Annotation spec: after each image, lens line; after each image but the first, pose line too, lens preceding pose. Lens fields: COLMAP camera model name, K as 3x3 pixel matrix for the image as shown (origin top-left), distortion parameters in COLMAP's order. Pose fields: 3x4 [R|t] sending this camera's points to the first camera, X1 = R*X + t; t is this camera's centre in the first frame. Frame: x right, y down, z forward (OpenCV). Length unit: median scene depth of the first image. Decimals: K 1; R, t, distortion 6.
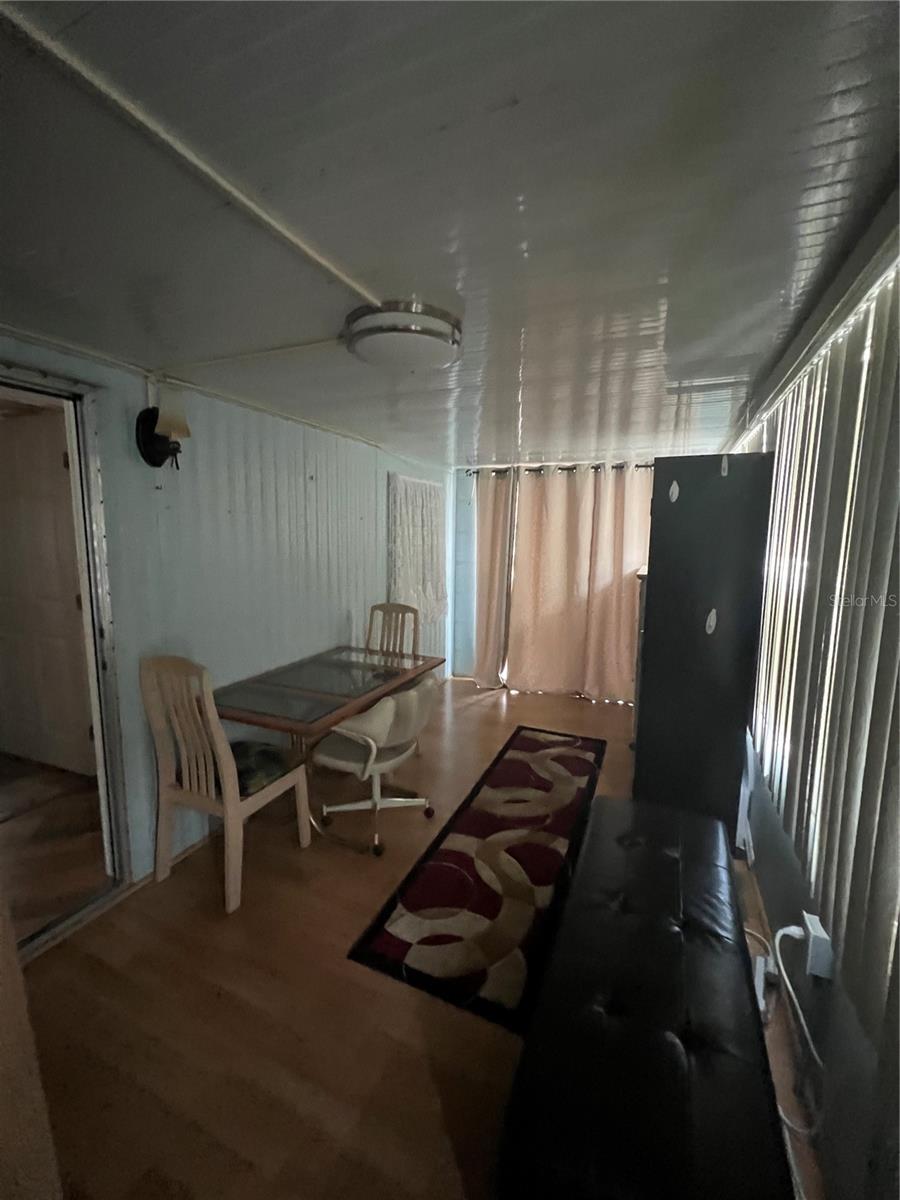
lens RADIAL K [[479.8, 0, 454.8], [0, 479.8, 595.2], [0, 0, 1]] dist [-0.002691, 0.000705]
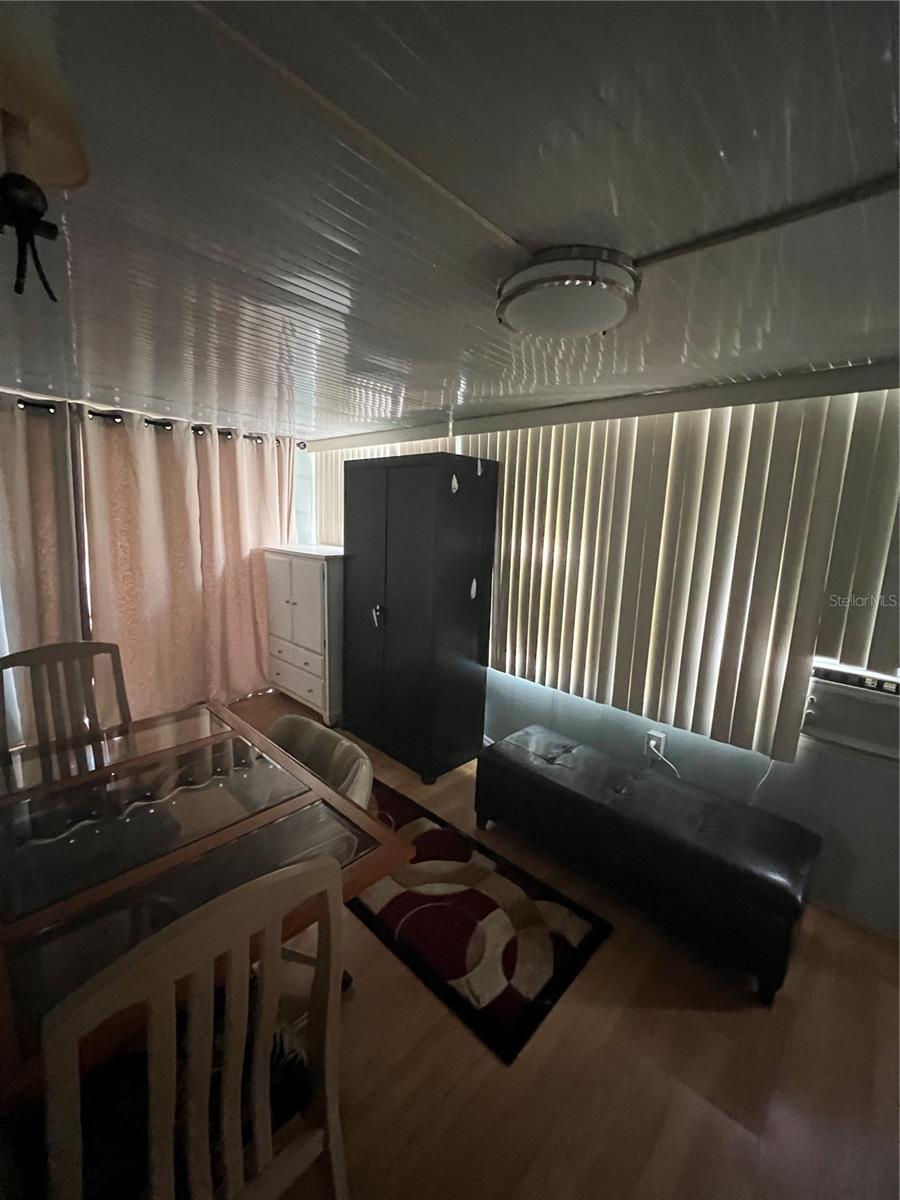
lens RADIAL K [[479.8, 0, 453.3], [0, 479.8, 600.8], [0, 0, 1]] dist [-0.002691, 0.000705]
pose [[0.339369, -0.156581, 0.927529, -0.703472], [0.089395, 0.986954, 0.133904, -0.094527], [-0.936396, 0.037474, 0.348939, 0.629231]]
